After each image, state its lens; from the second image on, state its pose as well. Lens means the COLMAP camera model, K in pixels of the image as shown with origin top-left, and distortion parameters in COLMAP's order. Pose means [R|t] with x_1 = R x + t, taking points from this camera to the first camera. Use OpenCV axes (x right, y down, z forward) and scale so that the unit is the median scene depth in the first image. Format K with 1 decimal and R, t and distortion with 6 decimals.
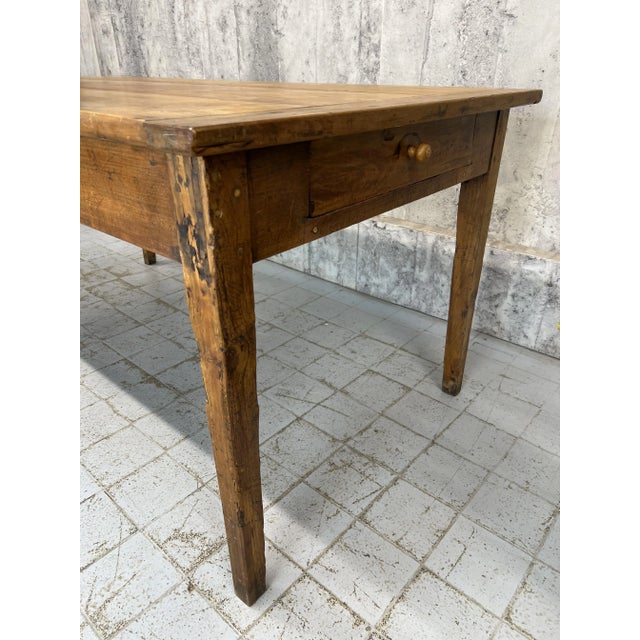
lens RADIAL K [[485.9, 0, 320.5], [0, 485.9, 322.2], [0, 0, 1]] dist [0.017233, -0.032445]
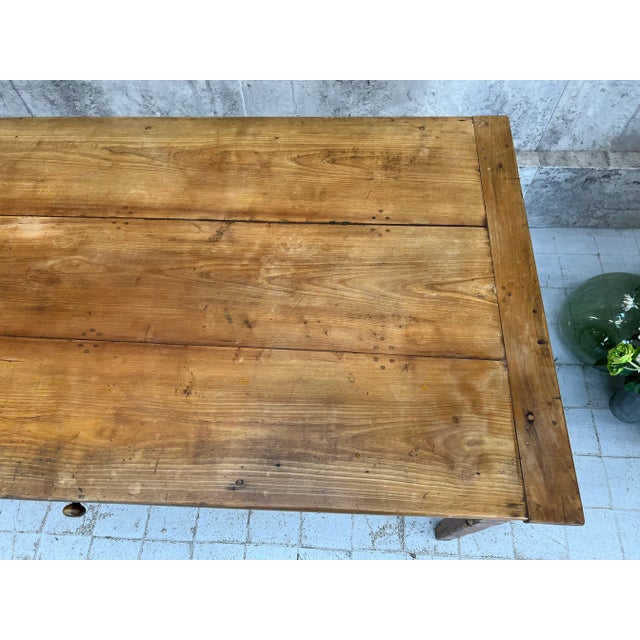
lens RADIAL K [[485.9, 0, 319.3], [0, 485.9, 324.0], [0, 0, 1]] dist [0.017233, -0.032445]
pose [[0.784715, -0.557950, 0.270028, -0.230639], [0.320165, 0.737856, 0.594191, -0.479954], [-0.530770, -0.379817, 0.757642, 0.105734]]
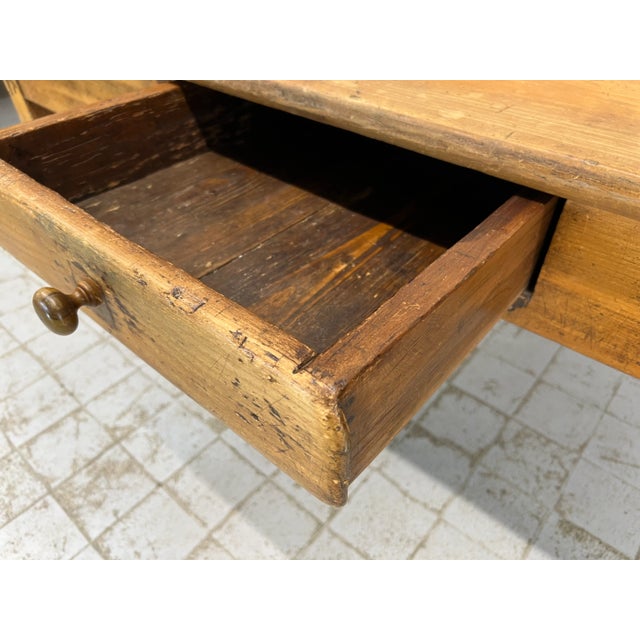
lens RADIAL K [[485.9, 0, 317.6], [0, 485.9, 321.6], [0, 0, 1]] dist [0.017233, -0.032445]
pose [[0.999888, -0.014550, -0.003476, -0.366850], [0.014959, 0.971661, 0.235903, -0.166917], [-0.000055, -0.235929, 0.971770, 0.224051]]
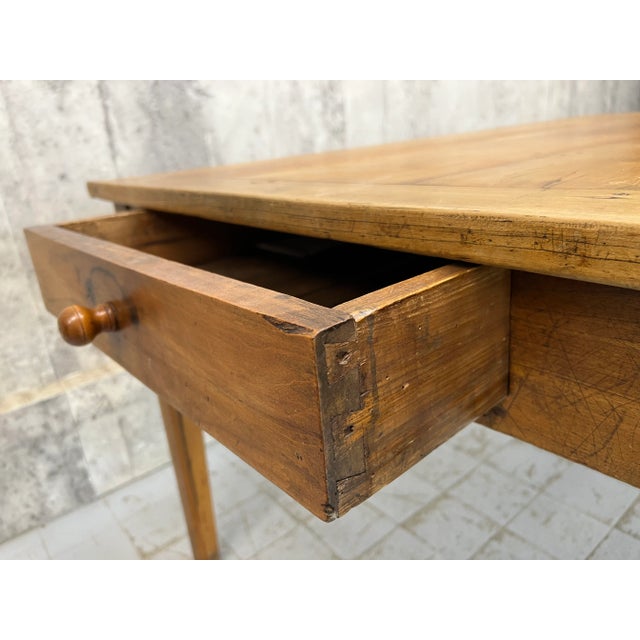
lens RADIAL K [[502.9, 0, 317.3], [0, 502.9, 320.9], [0, 0, 1]] dist [0.020641, -0.038014]
pose [[0.163323, -0.367522, 0.915562, -0.782916], [0.545510, 0.806893, 0.226589, -0.411821], [-0.822037, 0.462441, 0.332270, 0.781393]]
